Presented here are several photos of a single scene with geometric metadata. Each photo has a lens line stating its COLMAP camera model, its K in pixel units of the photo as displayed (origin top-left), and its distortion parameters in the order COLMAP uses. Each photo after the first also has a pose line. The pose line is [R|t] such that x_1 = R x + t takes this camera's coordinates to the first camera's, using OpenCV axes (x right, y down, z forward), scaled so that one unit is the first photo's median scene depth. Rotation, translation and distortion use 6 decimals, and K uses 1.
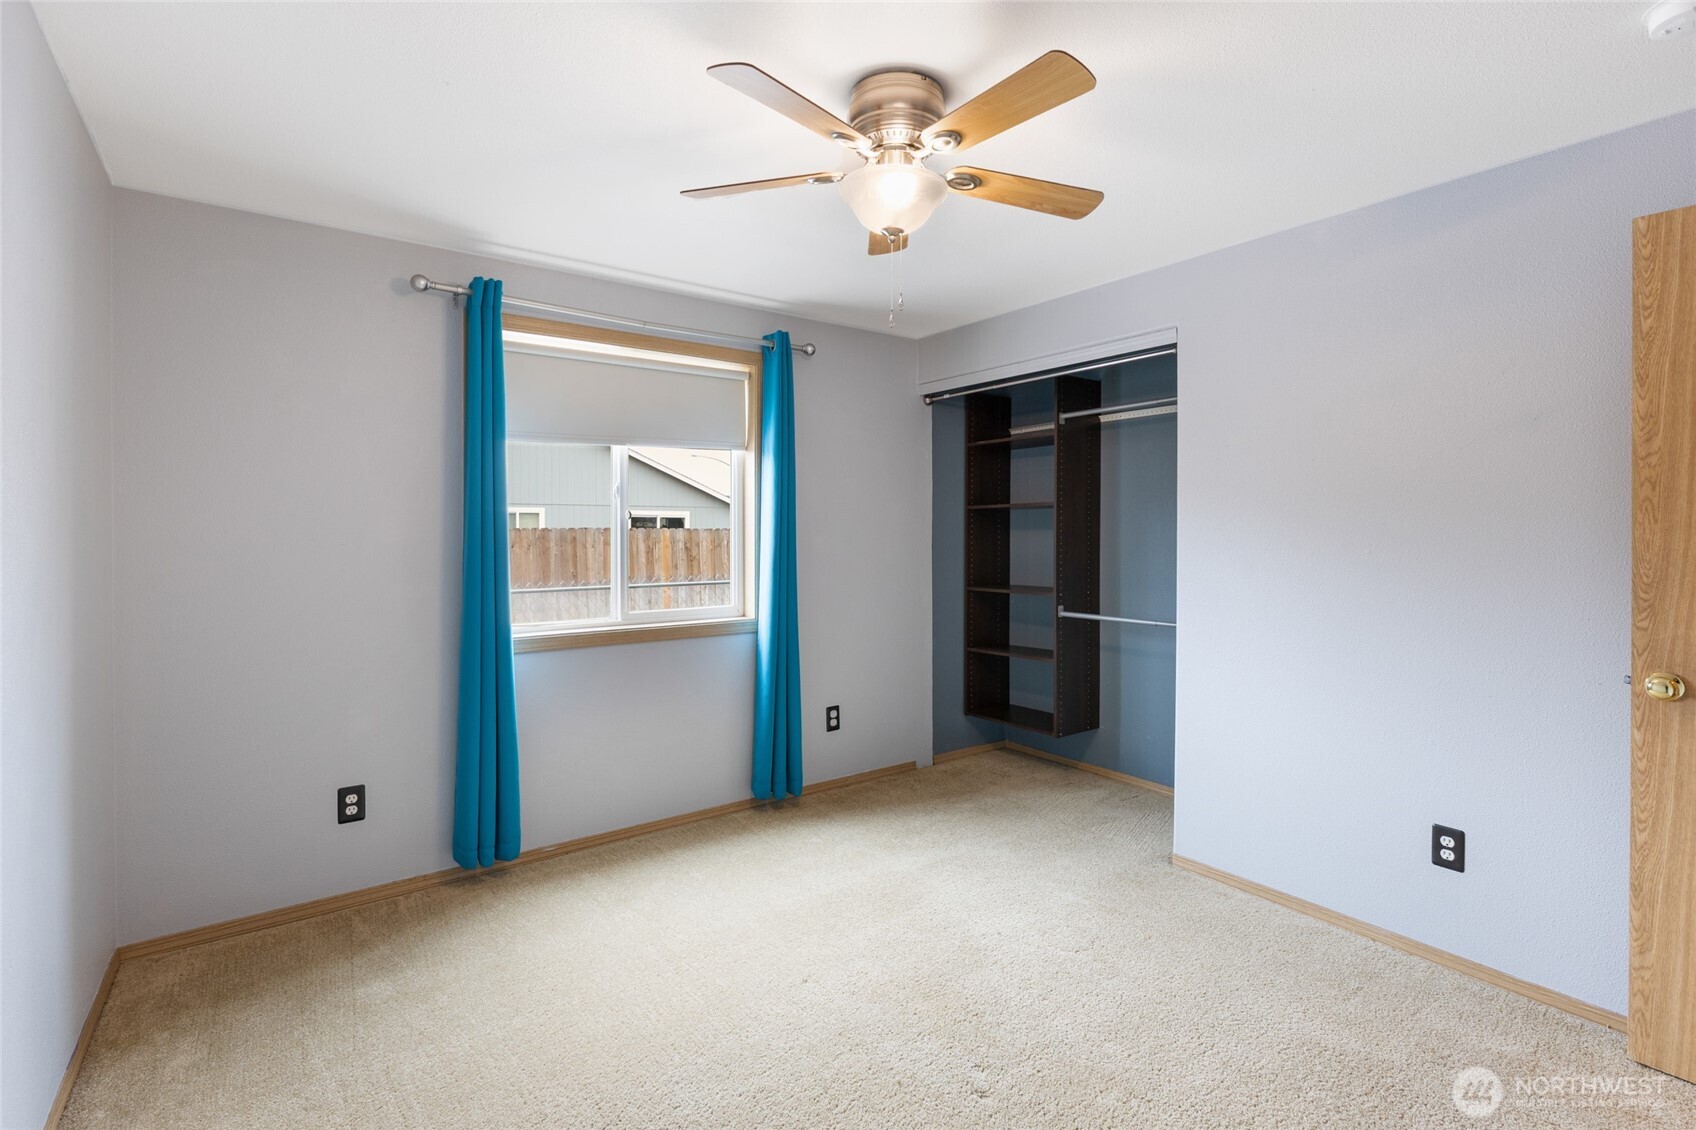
lens RADIAL K [[783.5, 0, 847.8], [0, 783.5, 532.9], [0, 0, 1]] dist [0.000982, 0.000028]
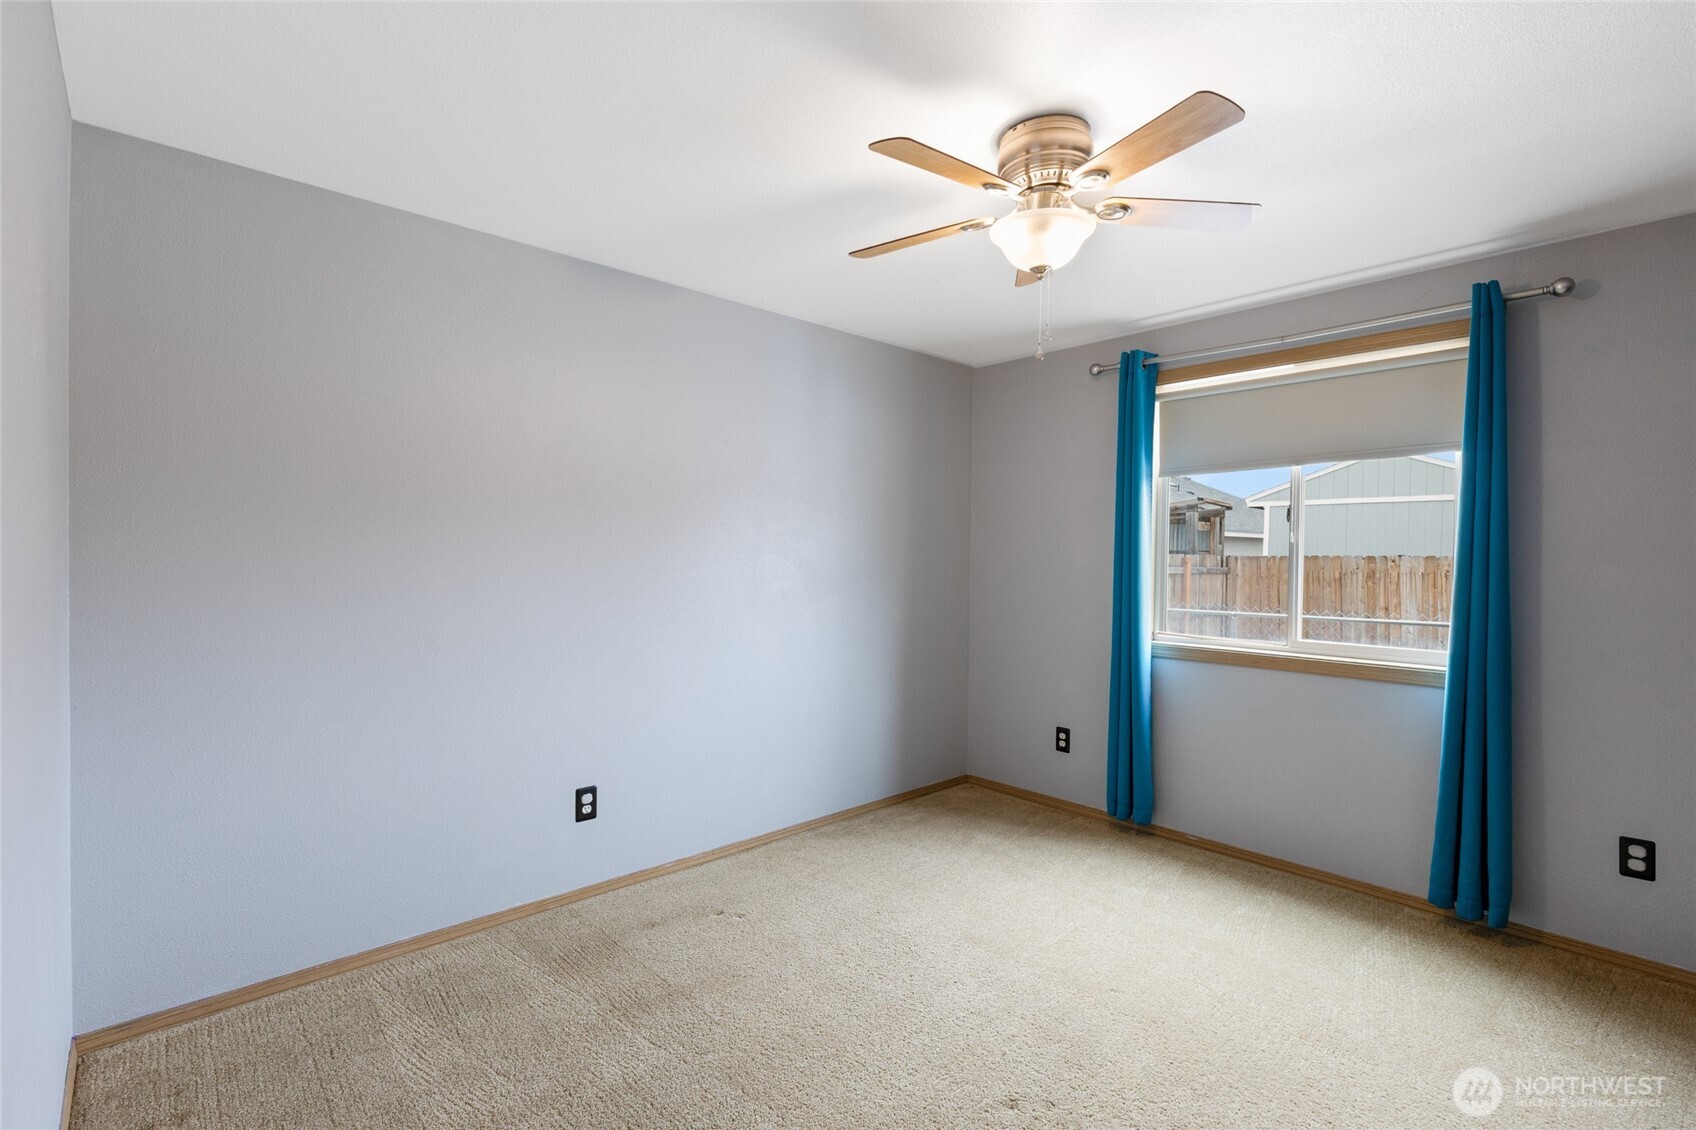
lens RADIAL K [[771.2, 0, 848.9], [0, 771.2, 558.7], [0, 0, 1]] dist [-0.000959, -0.000565]
pose [[0.108189, 0.009635, -0.994084, 0.646821], [-0.012299, 0.999889, 0.008353, 0.001202], [0.994054, 0.011322, 0.108296, 0.383118]]
